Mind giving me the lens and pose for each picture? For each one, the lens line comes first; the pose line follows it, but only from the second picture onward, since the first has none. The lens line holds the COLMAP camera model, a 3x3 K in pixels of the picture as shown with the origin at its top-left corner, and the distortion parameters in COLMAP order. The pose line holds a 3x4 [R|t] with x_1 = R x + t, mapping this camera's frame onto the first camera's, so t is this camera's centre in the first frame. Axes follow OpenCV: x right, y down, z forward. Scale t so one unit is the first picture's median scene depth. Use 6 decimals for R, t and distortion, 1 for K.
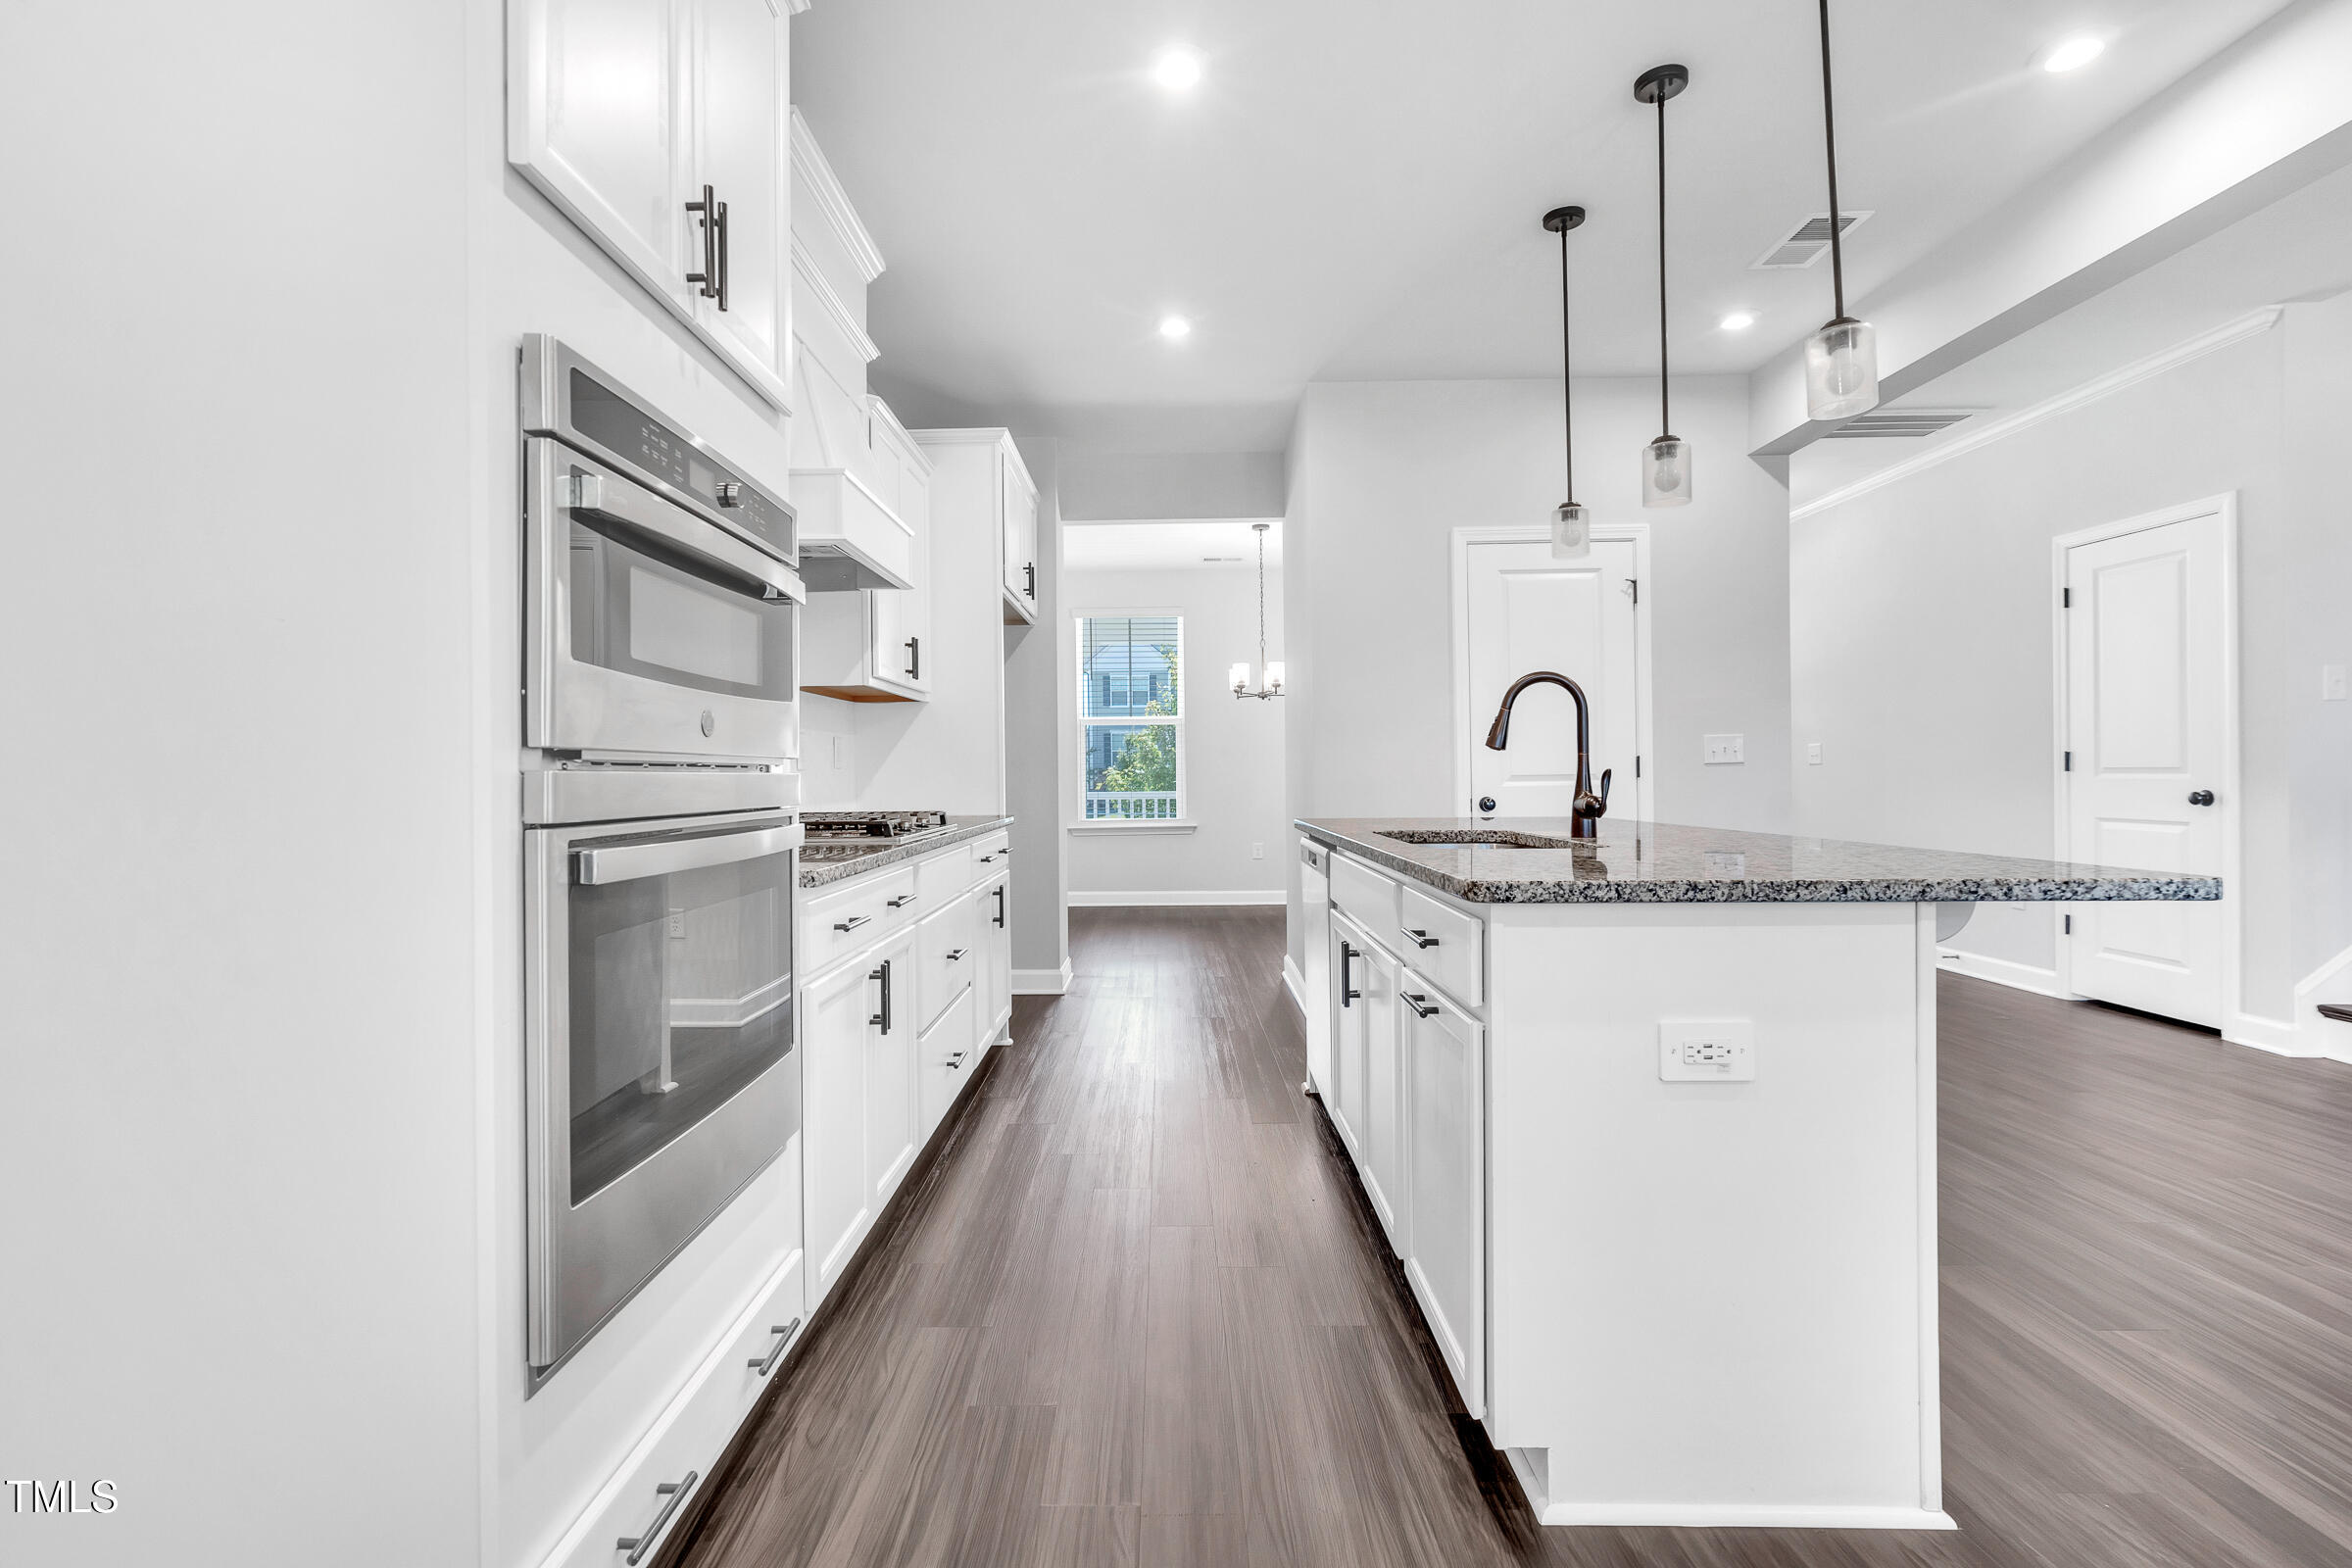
lens RADIAL K [[1064.3, 0, 1175.6], [0, 1064.3, 770.5], [0, 0, 1]] dist [0.001559, 0.000083]
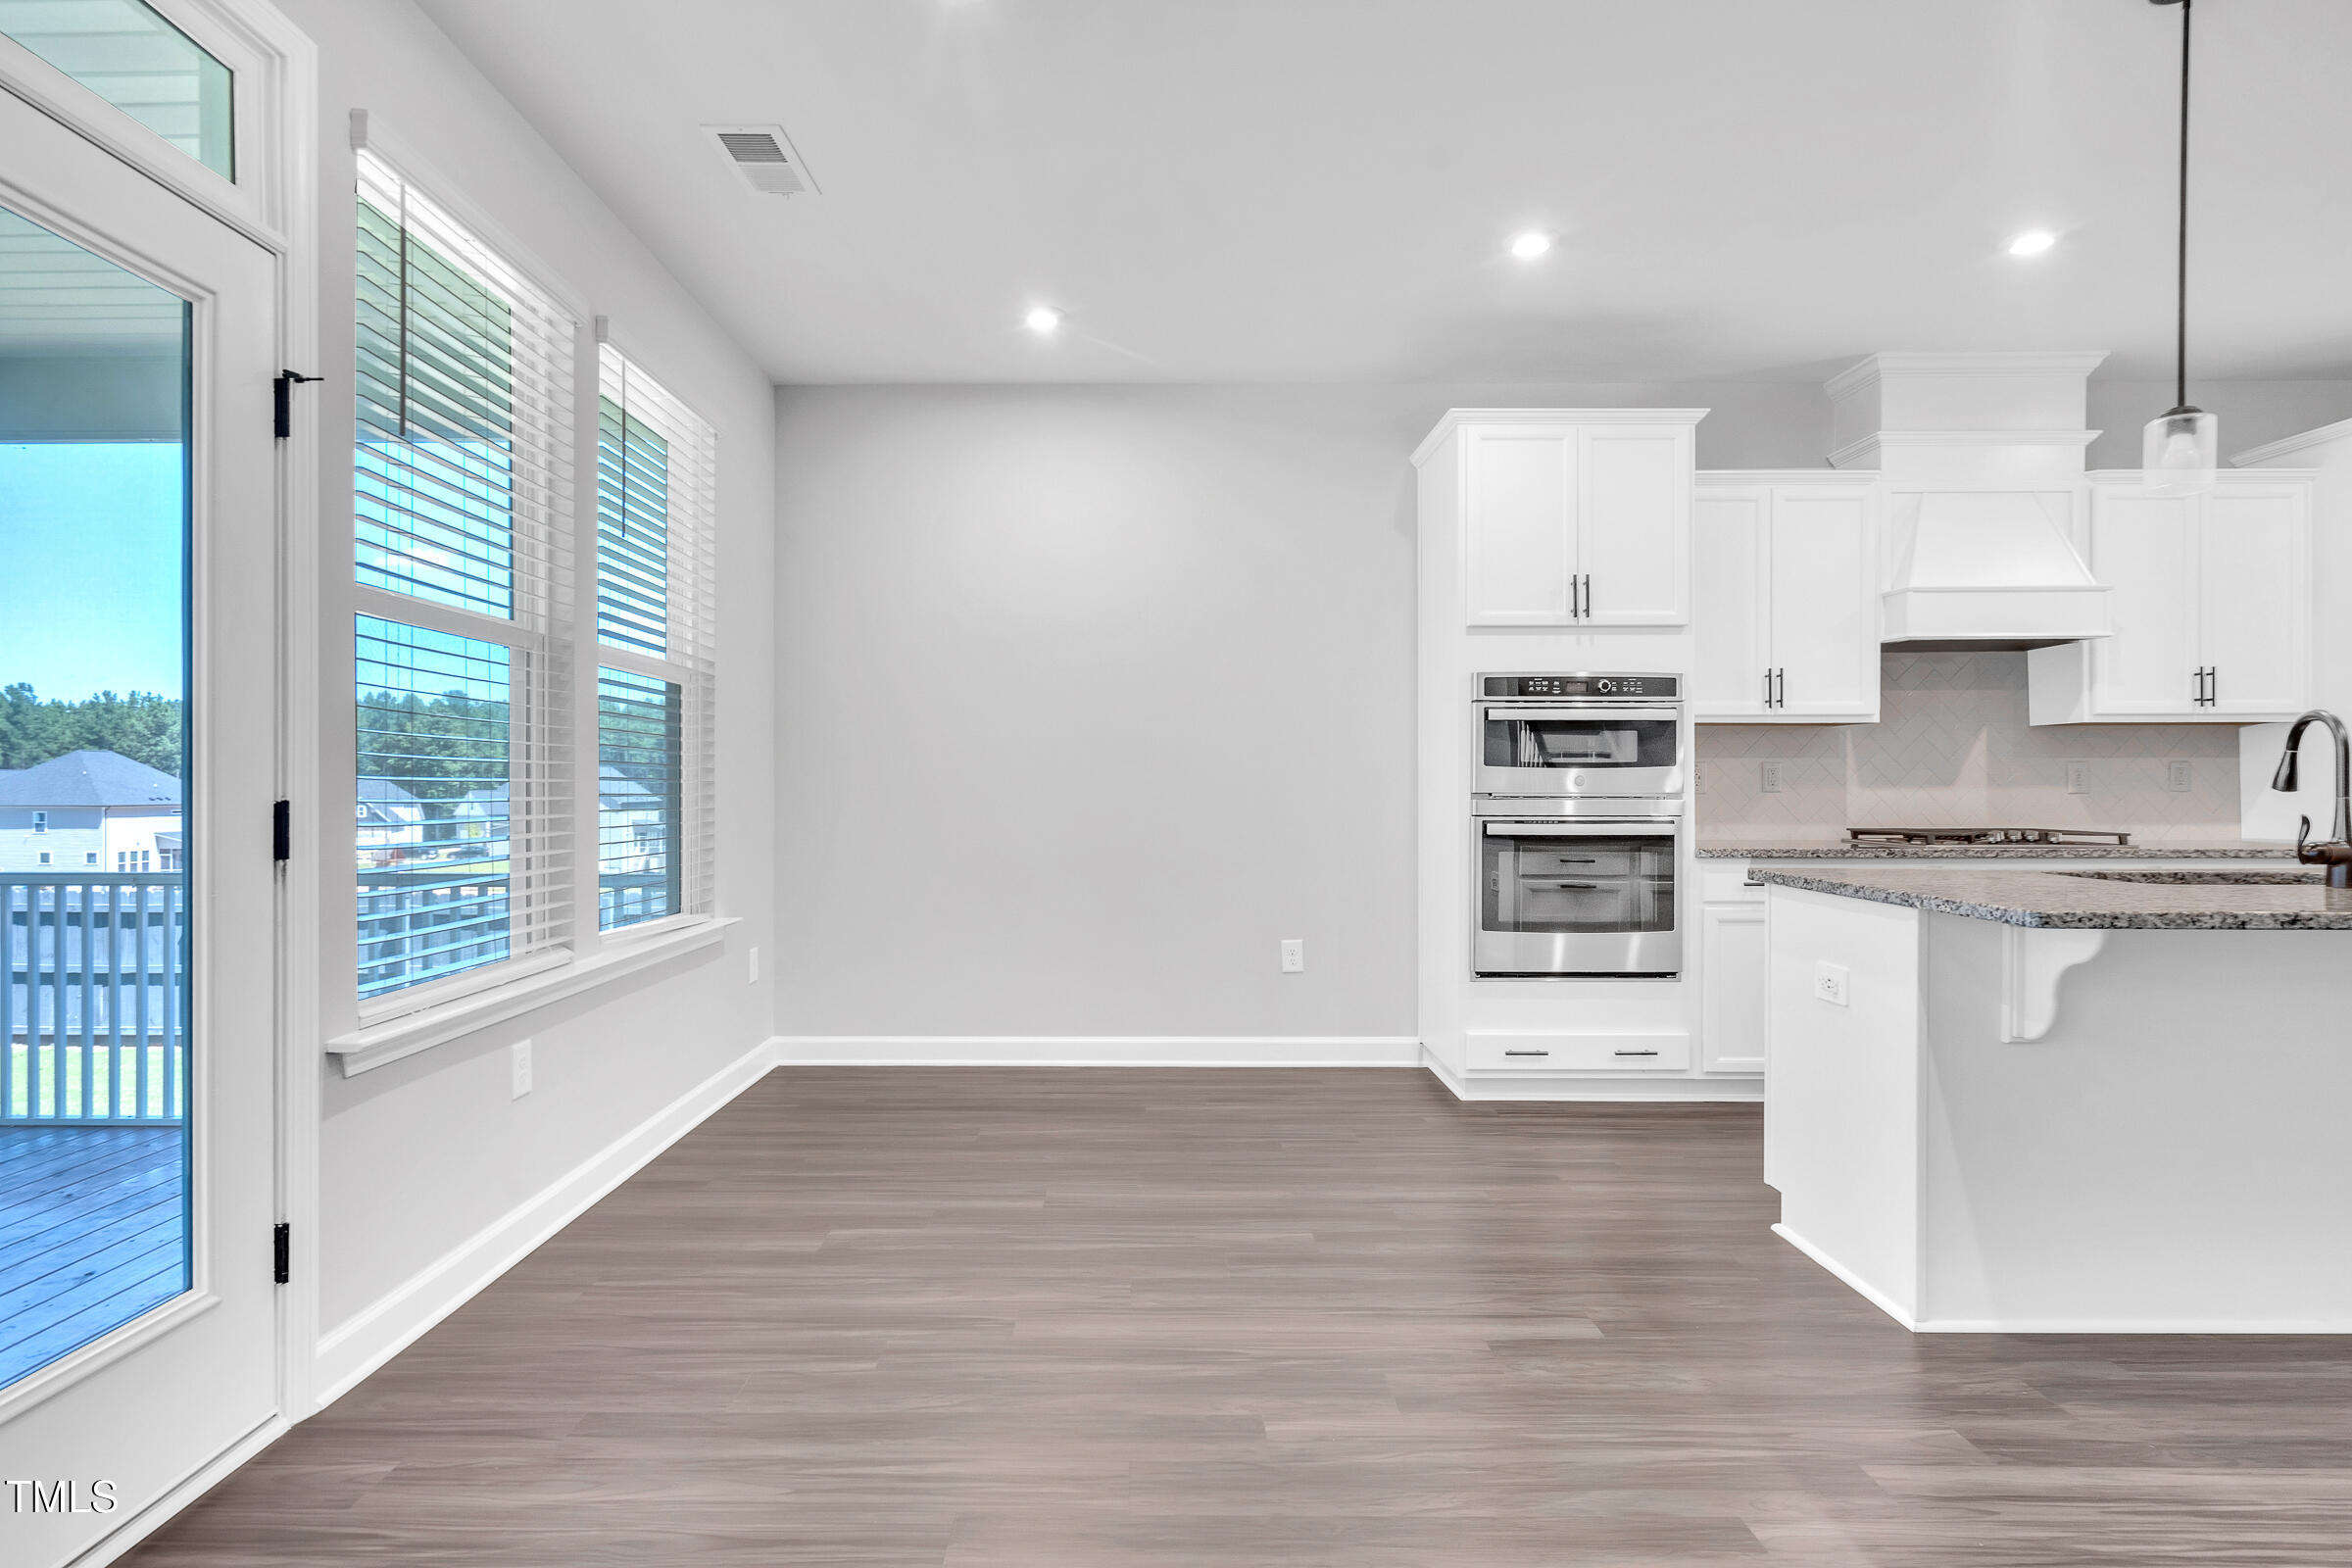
lens RADIAL K [[1151.1, 0, 1169.2], [0, 1151.1, 788.5], [0, 0, 1]] dist [-0.019298, -0.000952]
pose [[0.053064, 0.015632, -0.998469, 2.243291], [0.003600, 0.999868, 0.015846, -0.070970], [0.998585, -0.004435, 0.053001, -0.117368]]
